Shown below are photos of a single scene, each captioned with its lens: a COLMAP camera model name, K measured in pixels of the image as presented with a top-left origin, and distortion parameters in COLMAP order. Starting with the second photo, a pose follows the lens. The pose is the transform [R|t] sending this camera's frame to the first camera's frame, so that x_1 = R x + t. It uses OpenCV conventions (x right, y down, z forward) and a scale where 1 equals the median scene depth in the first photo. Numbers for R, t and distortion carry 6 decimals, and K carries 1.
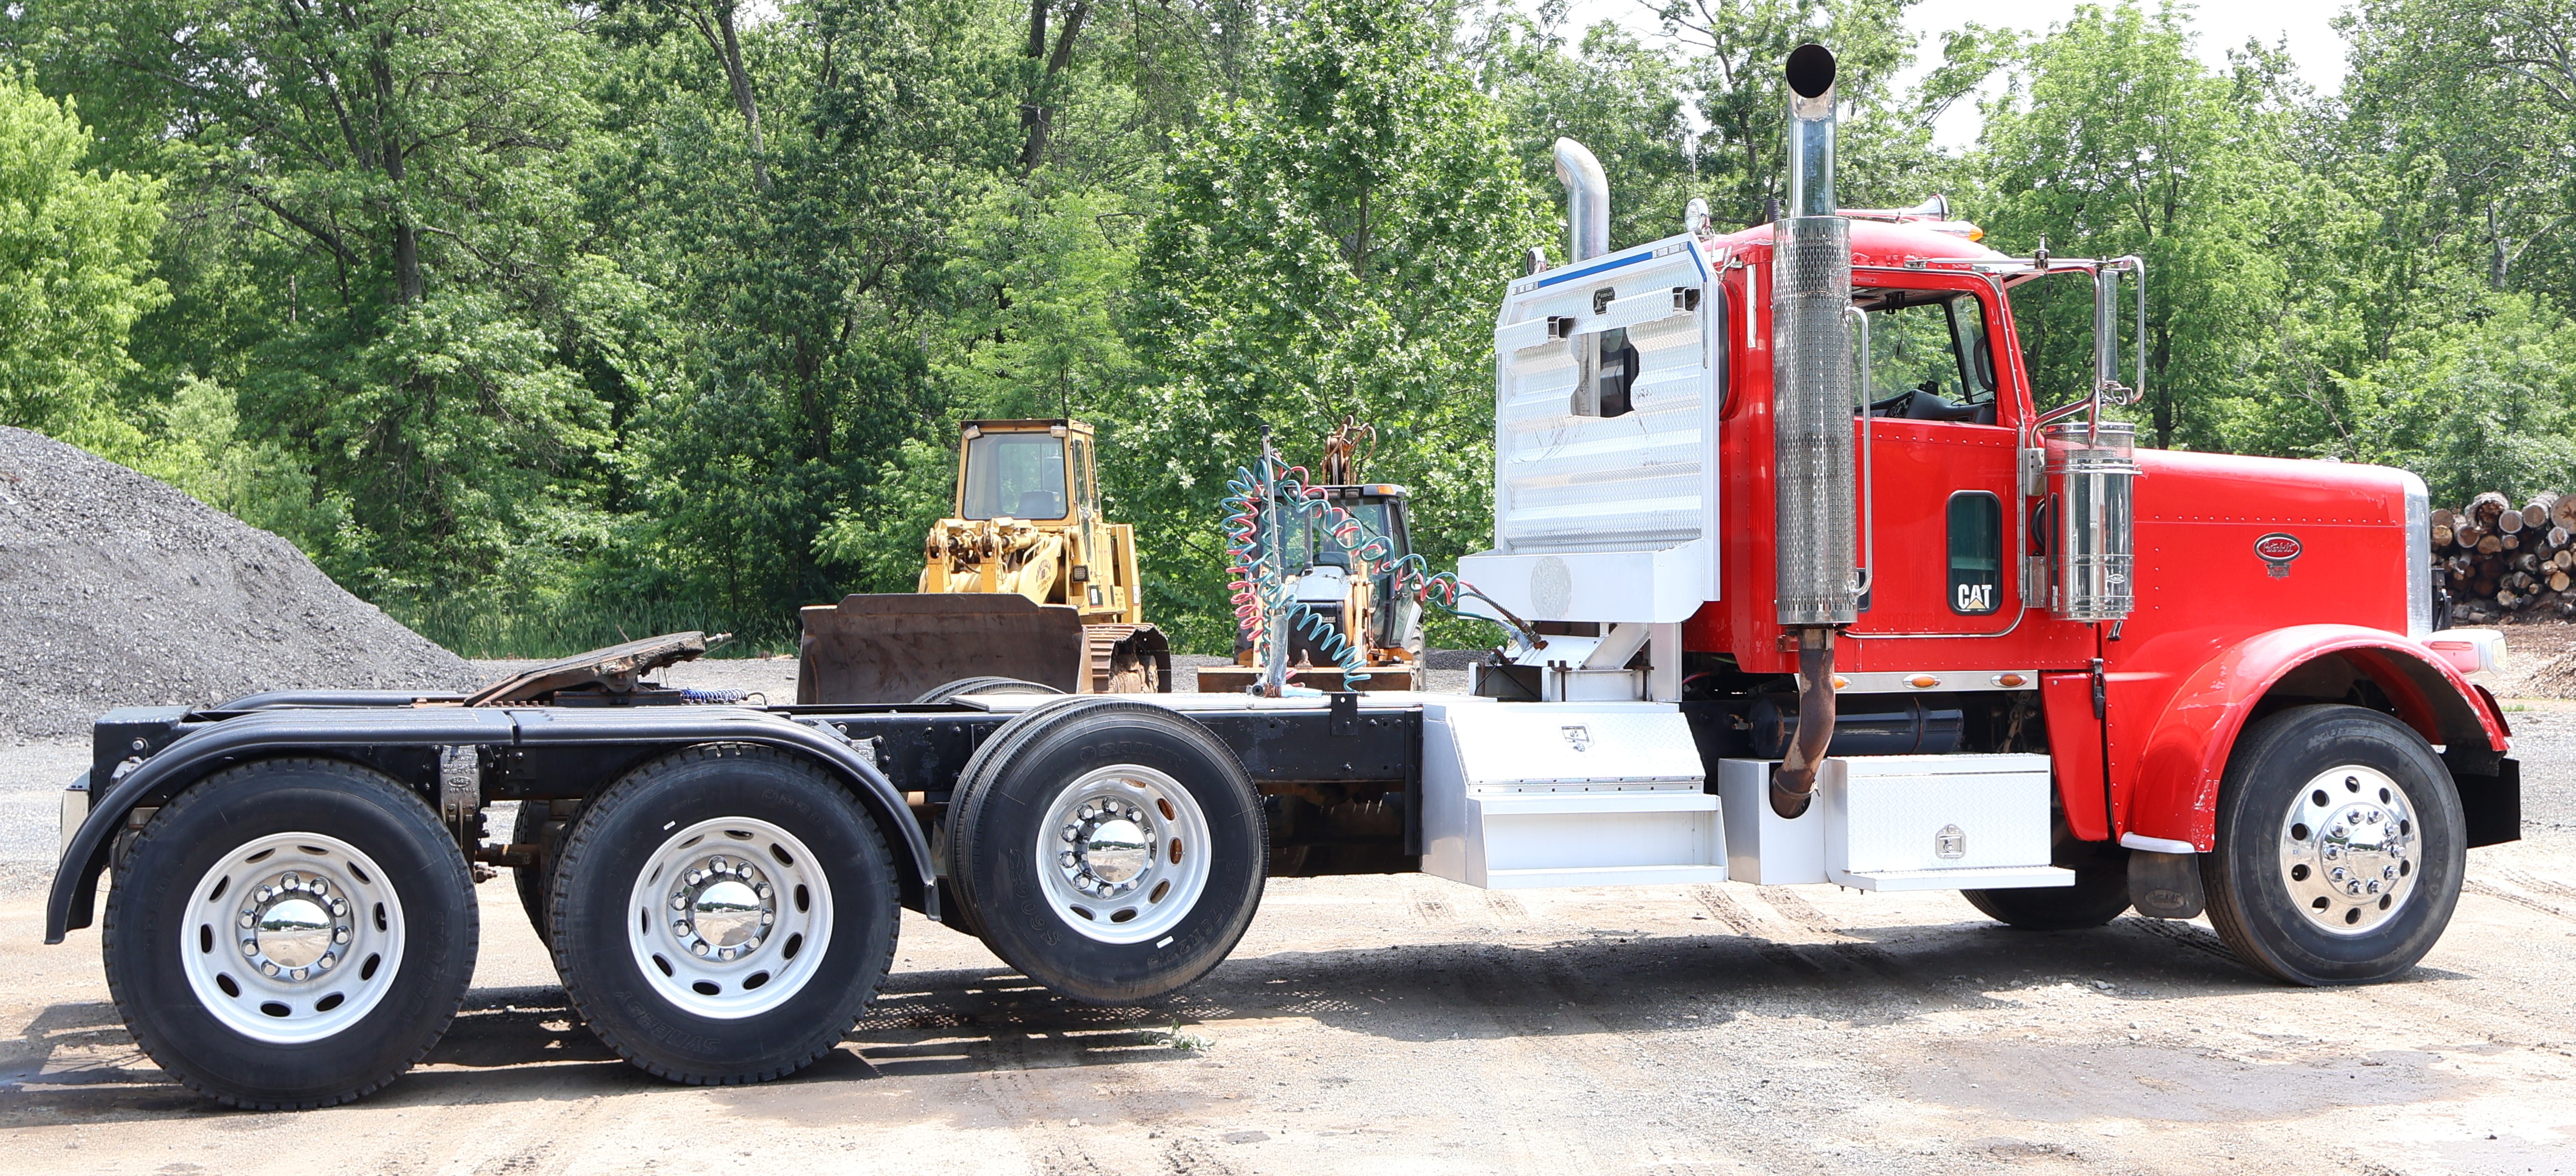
lens RADIAL K [[3112.0, 0, 1288.0], [0, 3112.0, 588.0], [0, 0, 1]] dist [0.015825, 0.025209]
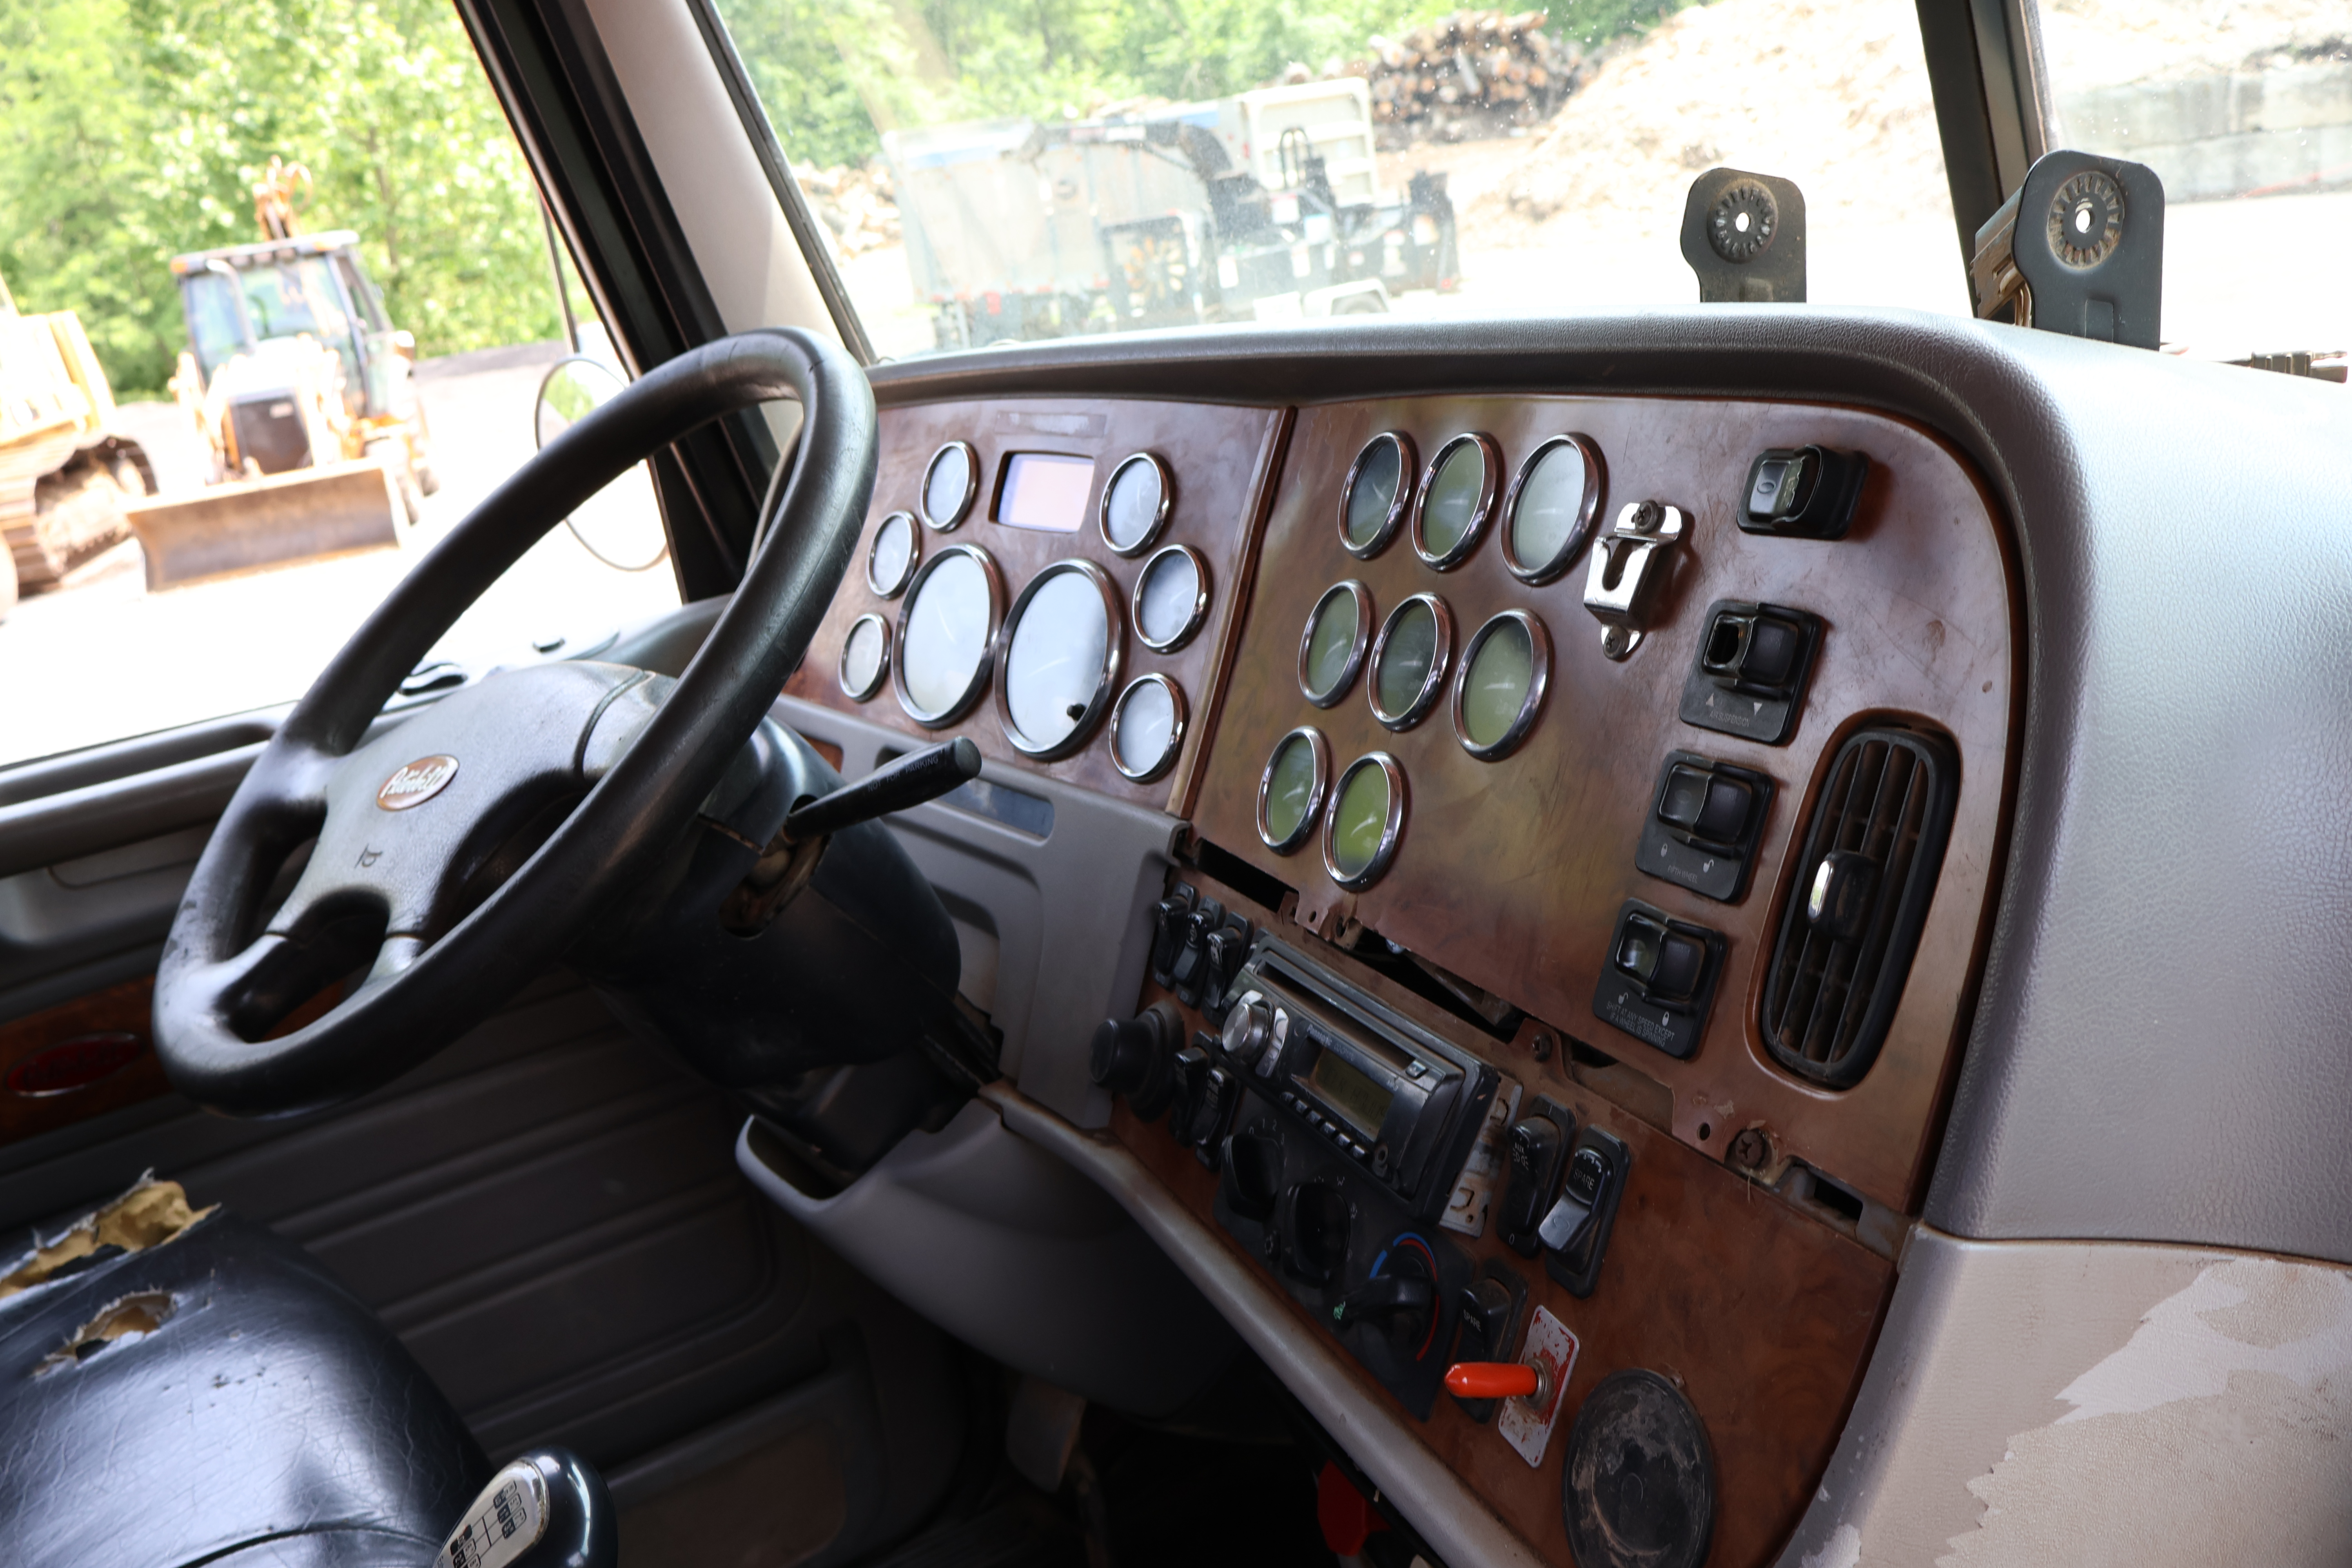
lens RADIAL K [[1980.7, 0, 1176.0], [0, 1980.7, 784.0], [0, 0, 1]] dist [0.005488, -0.003790]
pose [[0.930626, -0.237452, 0.278481, 0.177078], [0.146717, 0.939180, 0.310509, -0.073298], [-0.335274, -0.248110, 0.908863, 1.003963]]
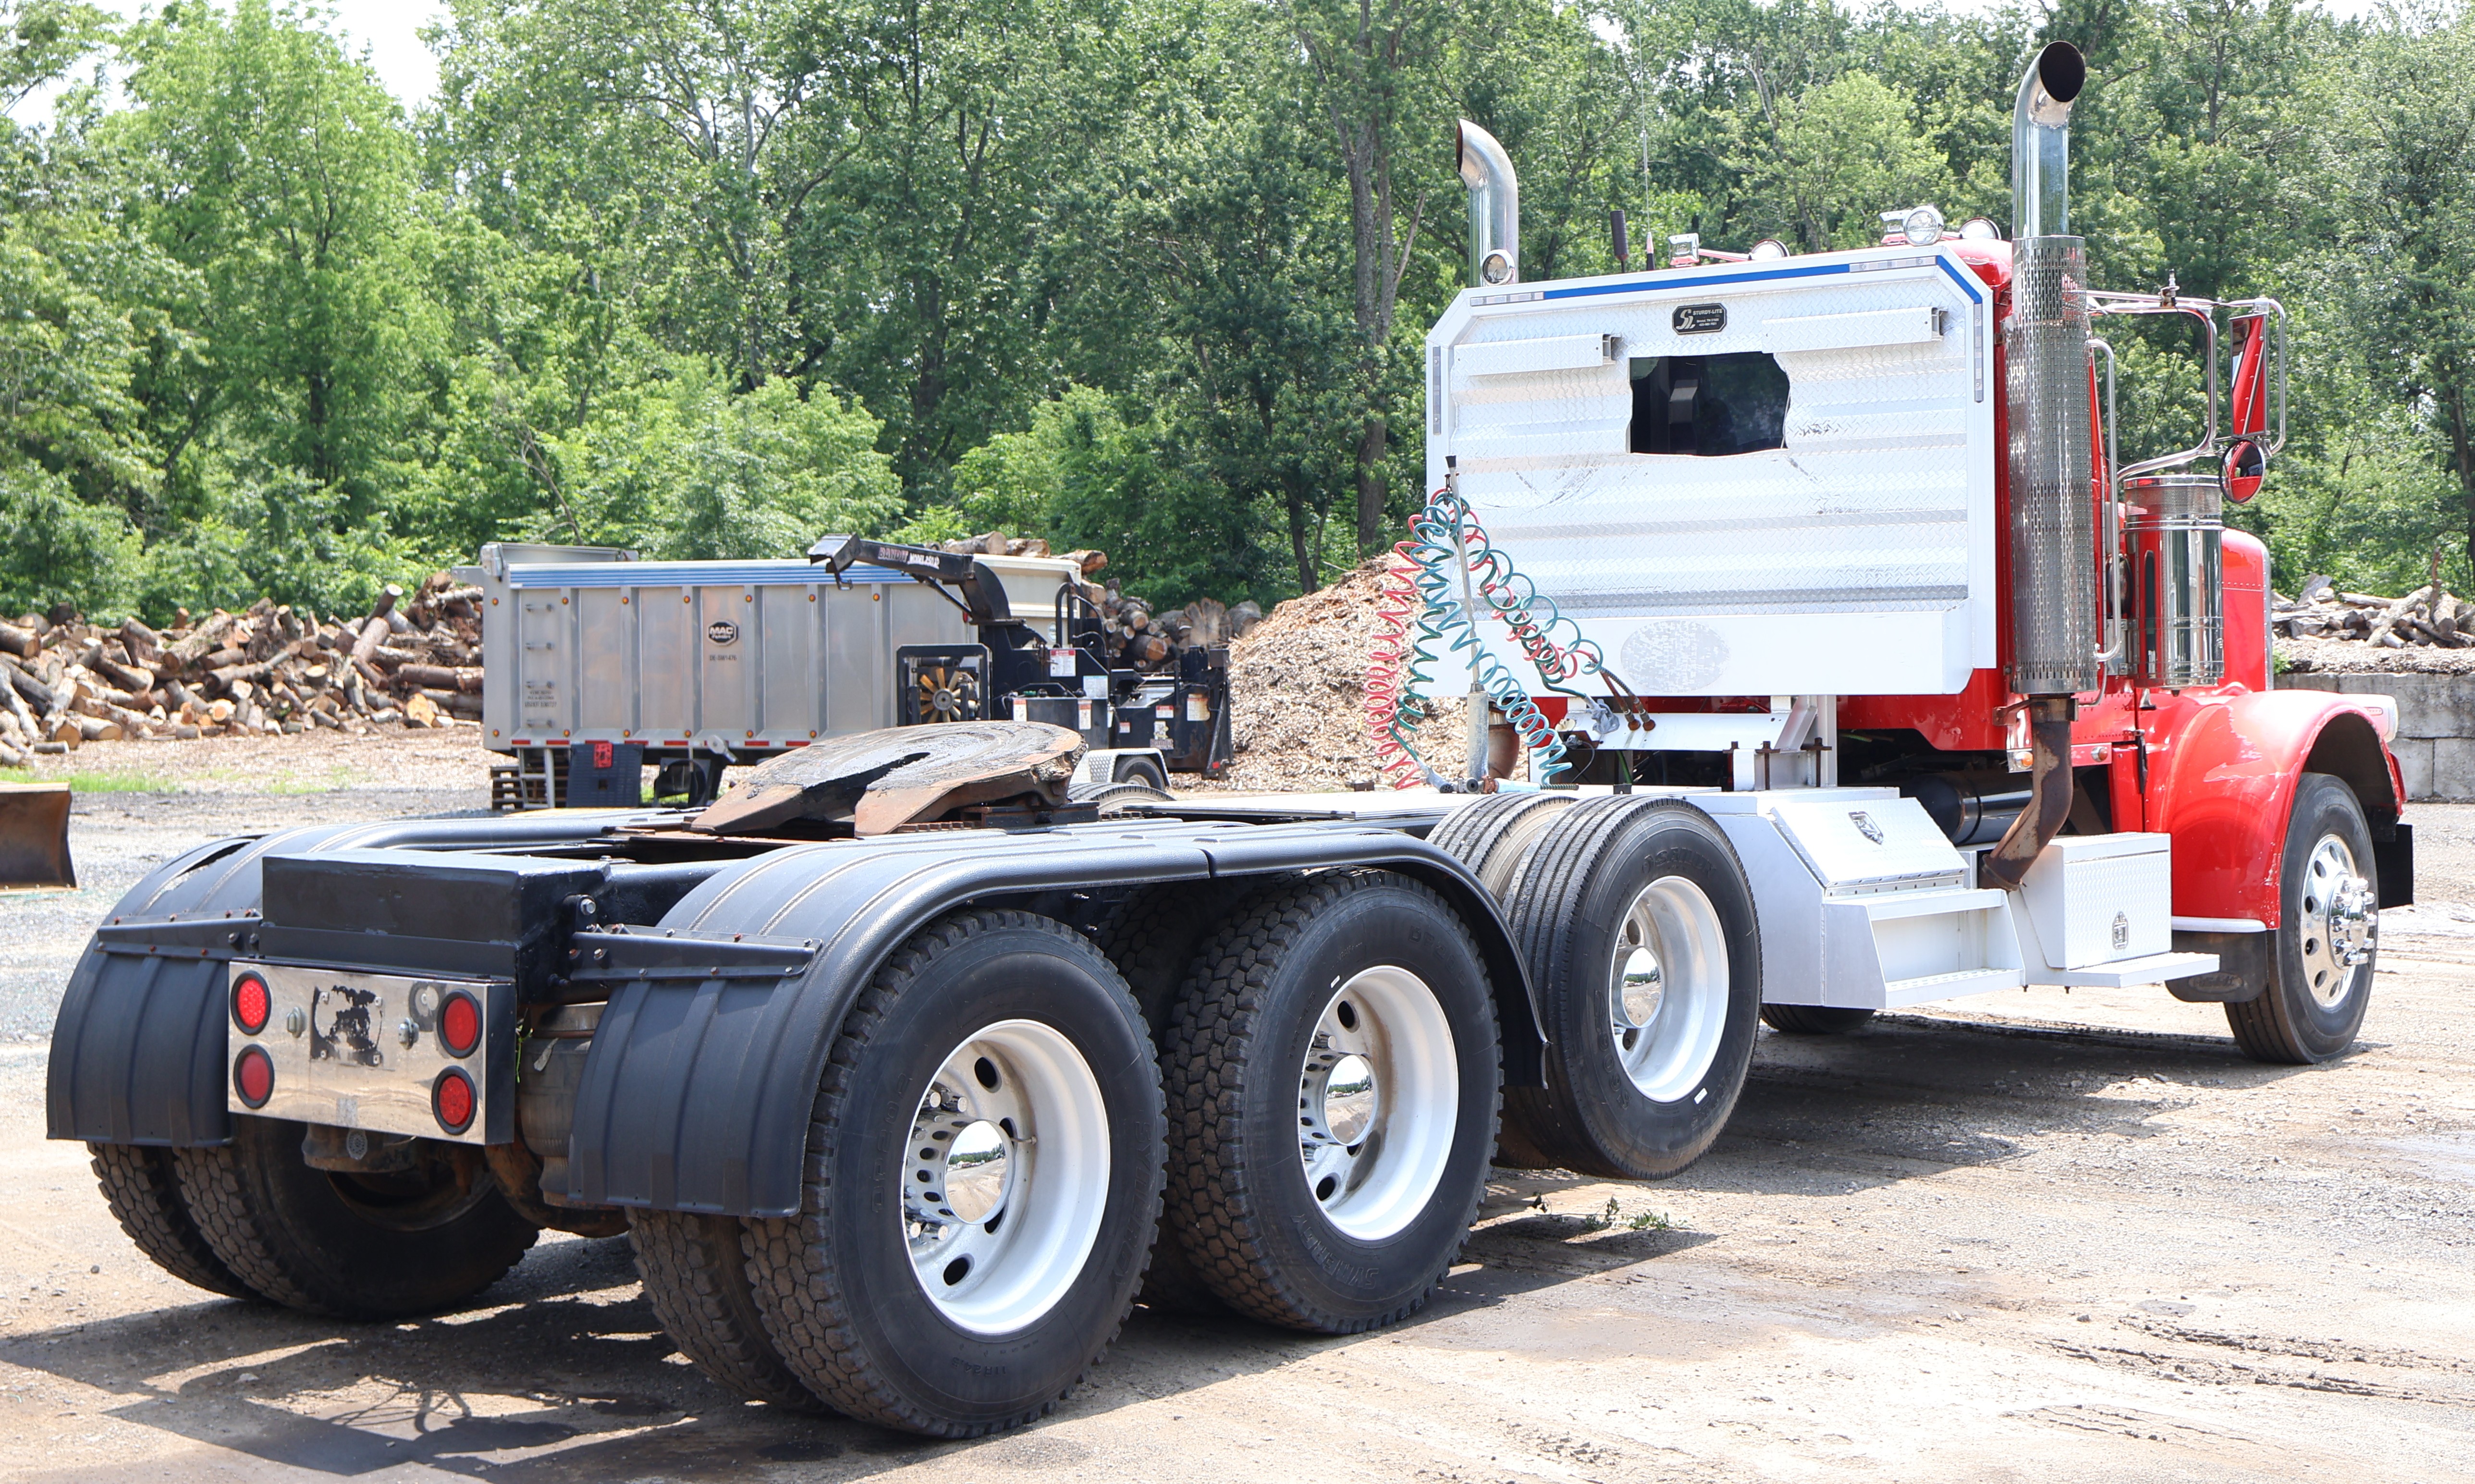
lens RADIAL K [[3634.4, 0, 1281.3], [0, 3634.4, 749.9], [0, 0, 1]] dist [0.008207, 0.026763]
pose [[0.813465, -0.020161, 0.581264, -0.587483], [0.010035, 0.999737, 0.020632, 0.003935], [-0.581527, -0.010951, 0.813453, 0.266942]]
